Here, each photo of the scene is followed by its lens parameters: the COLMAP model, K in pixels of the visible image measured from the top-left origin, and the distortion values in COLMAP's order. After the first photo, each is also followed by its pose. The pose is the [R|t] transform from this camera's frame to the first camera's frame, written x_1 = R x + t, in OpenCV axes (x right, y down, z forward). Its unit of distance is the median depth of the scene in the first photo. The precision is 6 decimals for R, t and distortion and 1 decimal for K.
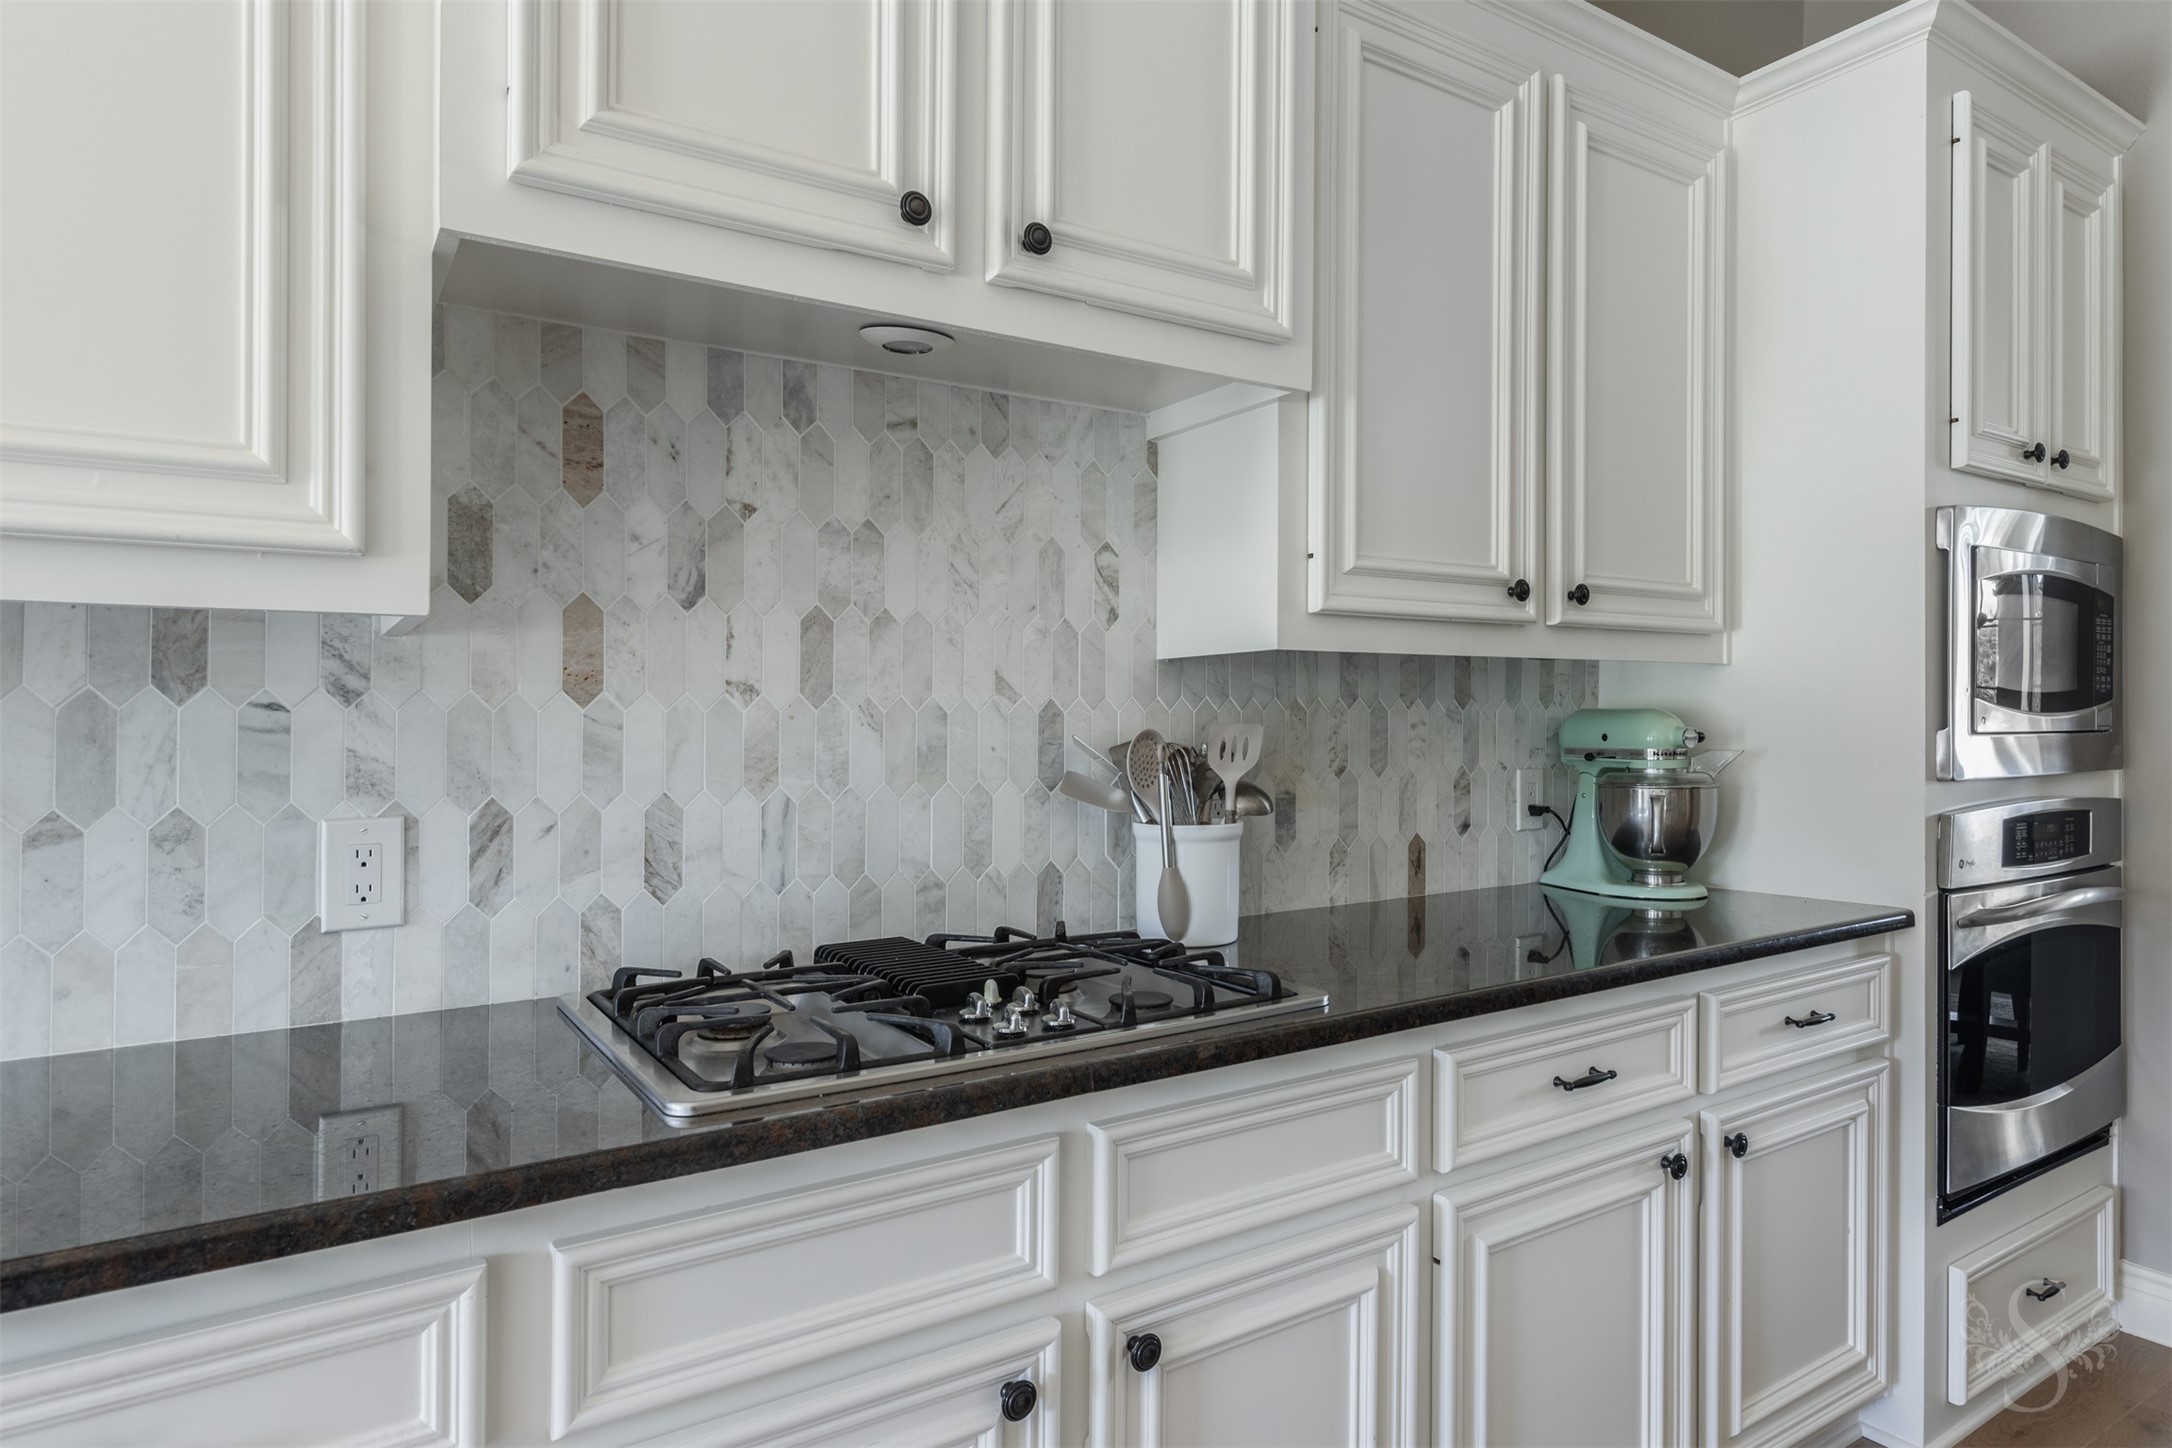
lens RADIAL K [[1299.9, 0, 1076.1], [0, 1299.9, 725.8], [0, 0, 1]] dist [0.005435, -0.000455]
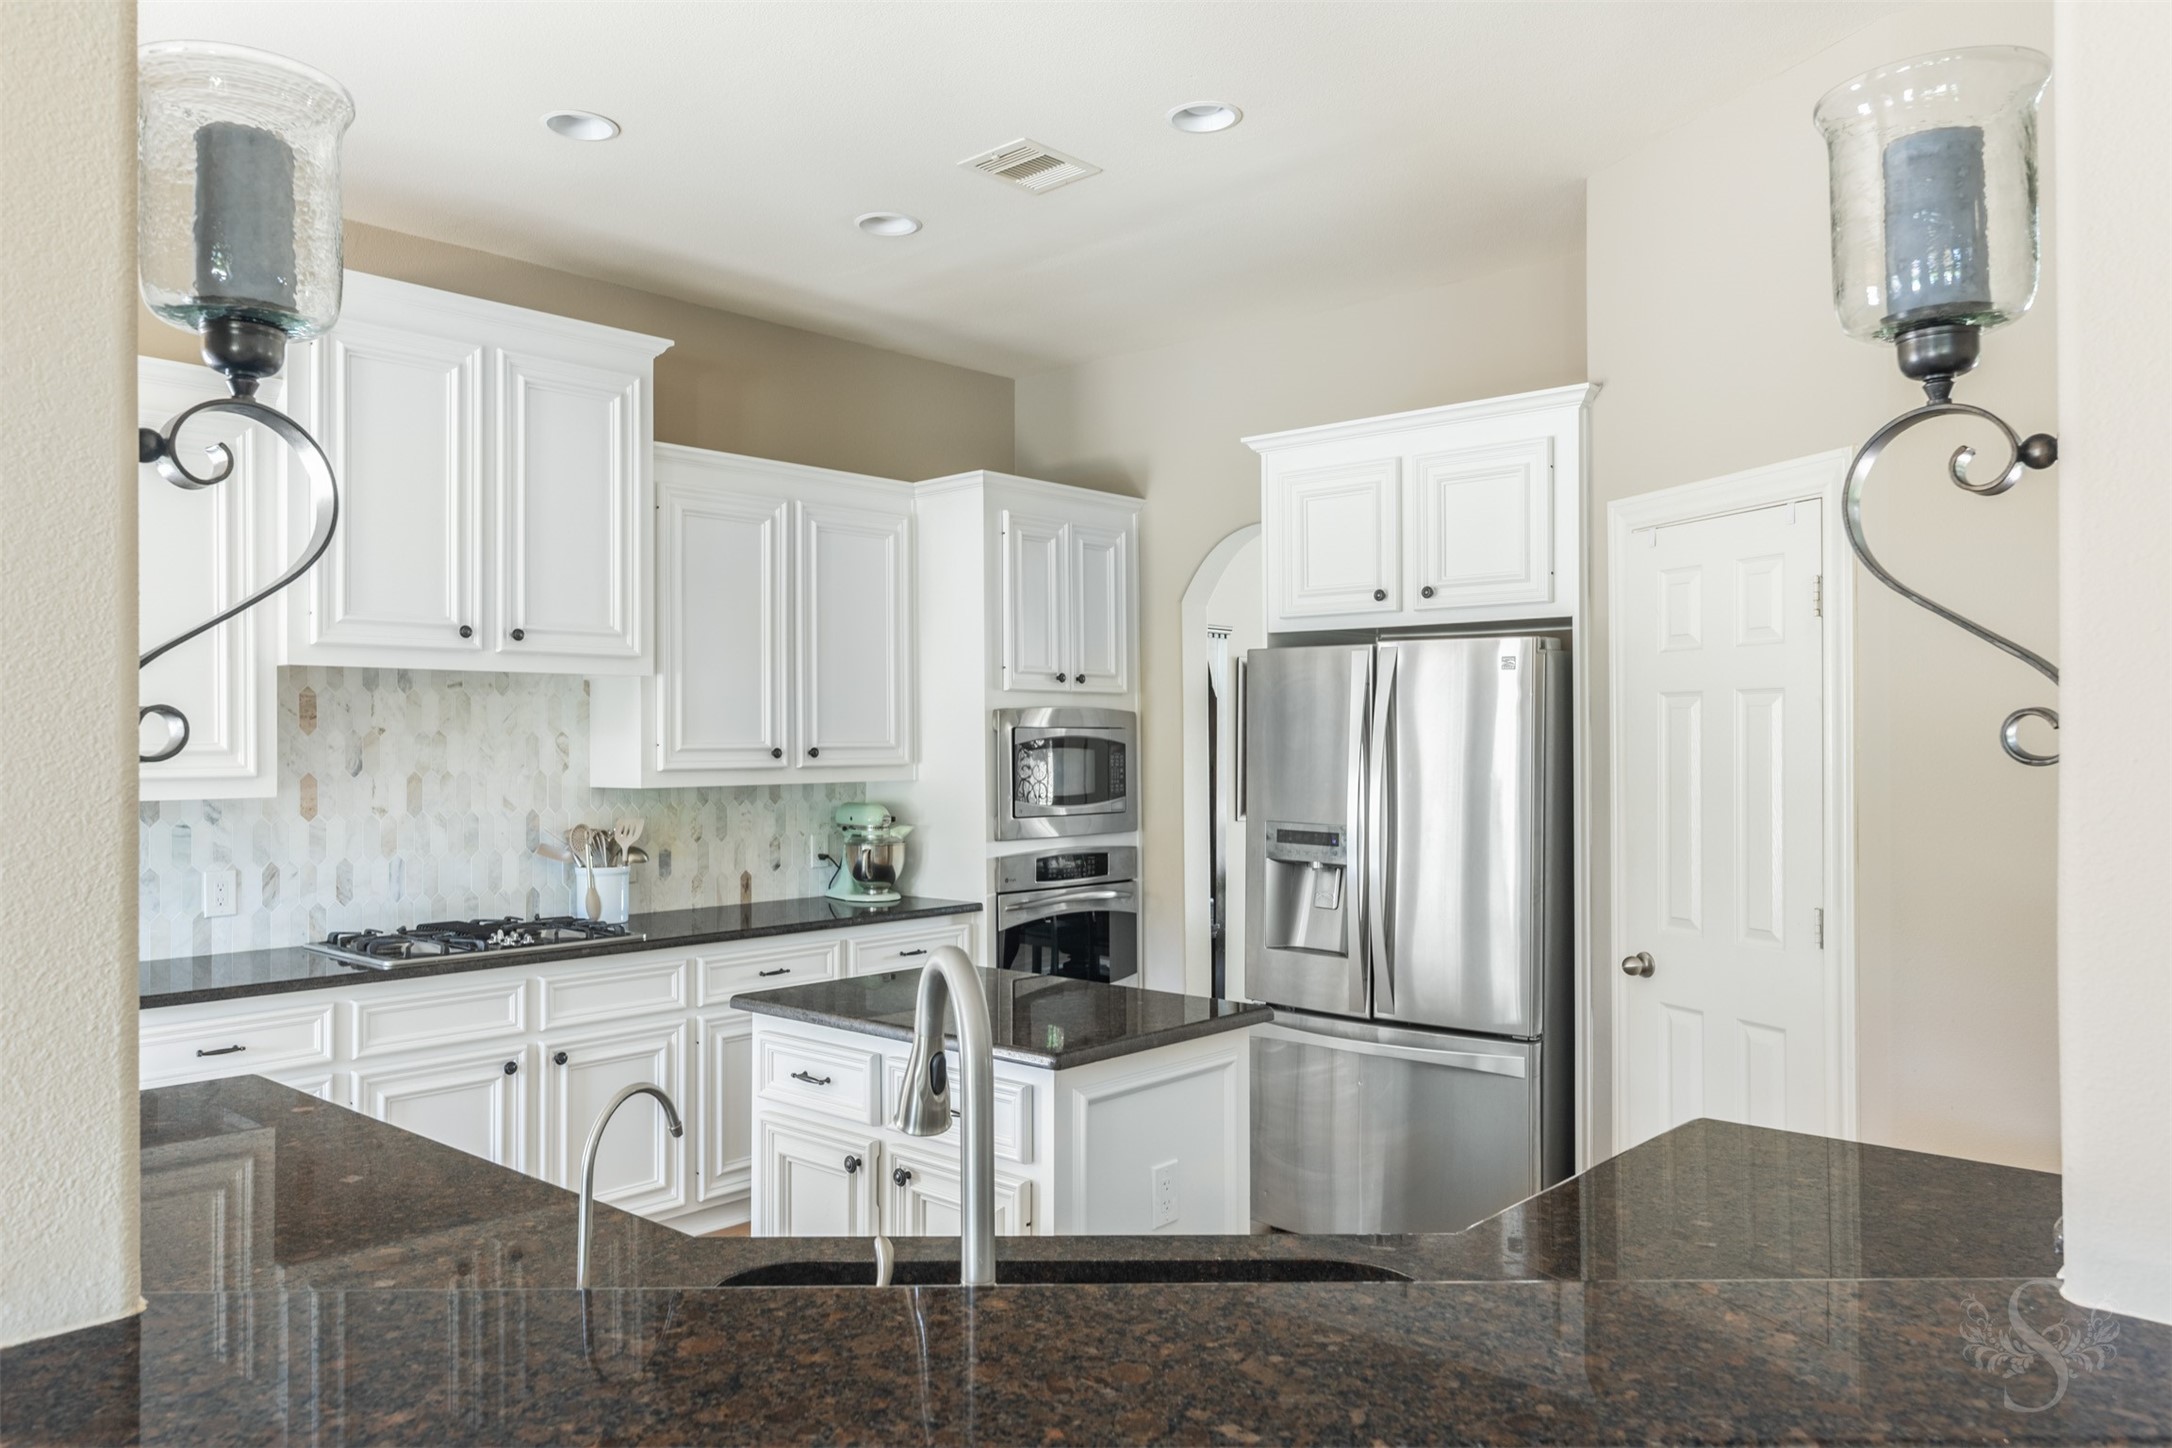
lens RADIAL K [[1503.6, 0, 1127.0], [0, 1503.6, 810.2], [0, 0, 1]] dist [0.011488, -0.004566]
pose [[0.949818, -0.004747, 0.312768, 0.150584], [-0.007441, 0.999259, 0.037764, -0.134550], [-0.312715, -0.038196, 0.949079, -1.832817]]
